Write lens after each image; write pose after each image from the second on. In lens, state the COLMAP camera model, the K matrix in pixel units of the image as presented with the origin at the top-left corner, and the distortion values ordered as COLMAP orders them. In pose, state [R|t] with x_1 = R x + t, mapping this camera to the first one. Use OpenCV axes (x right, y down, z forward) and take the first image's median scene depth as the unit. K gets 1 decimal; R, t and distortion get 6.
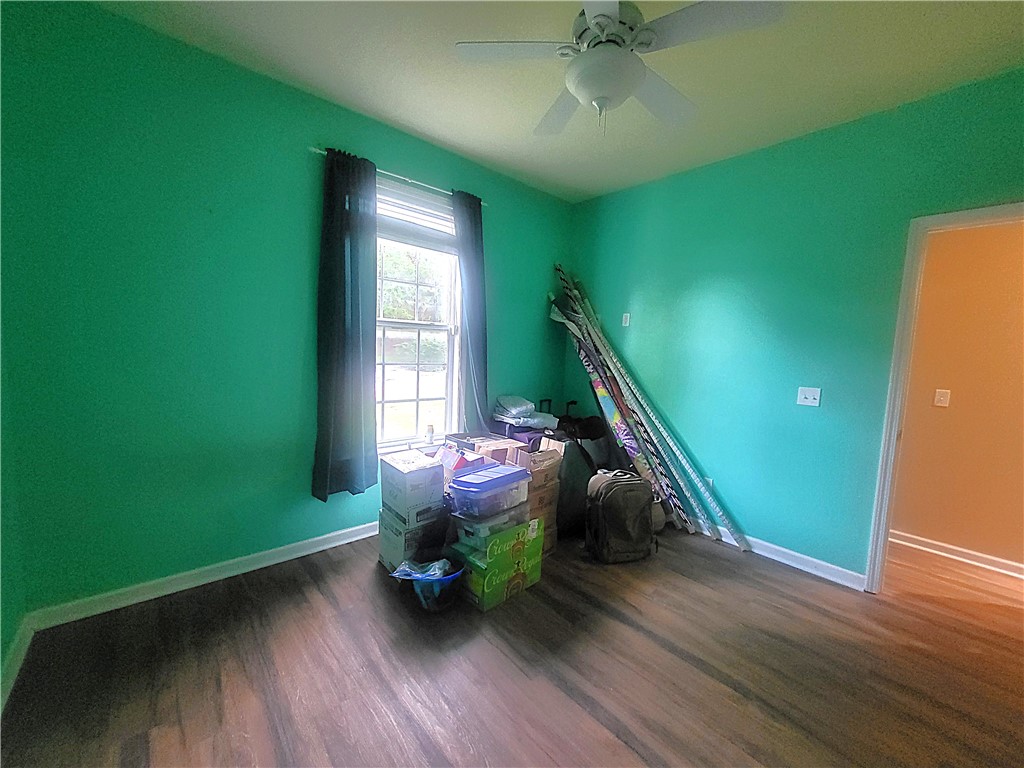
lens RADIAL K [[402.1, 0, 514.4], [0, 402.1, 384.1], [0, 0, 1]] dist [0.000618, 0.000014]
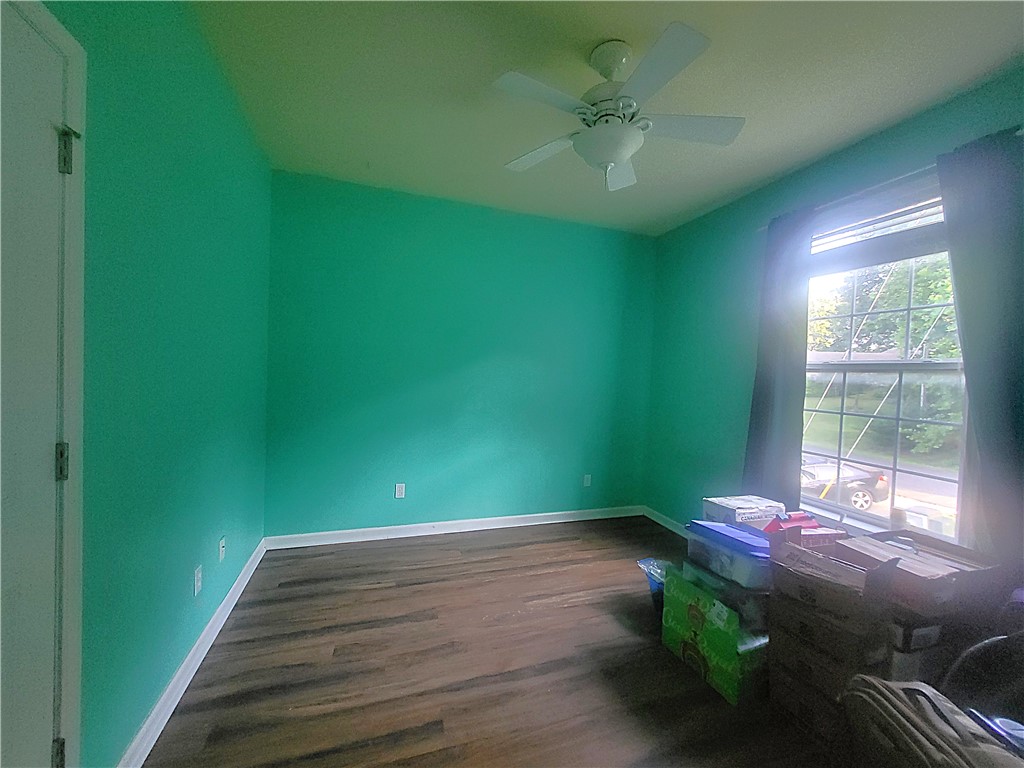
lens RADIAL K [[402.1, 0, 514.4], [0, 402.1, 384.1], [0, 0, 1]] dist [0.000618, 0.000014]
pose [[-0.389244, -0.034163, -0.920501, 1.214415], [-0.136857, 0.990366, 0.021115, -0.055969], [0.910911, 0.134196, -0.390169, 1.151147]]
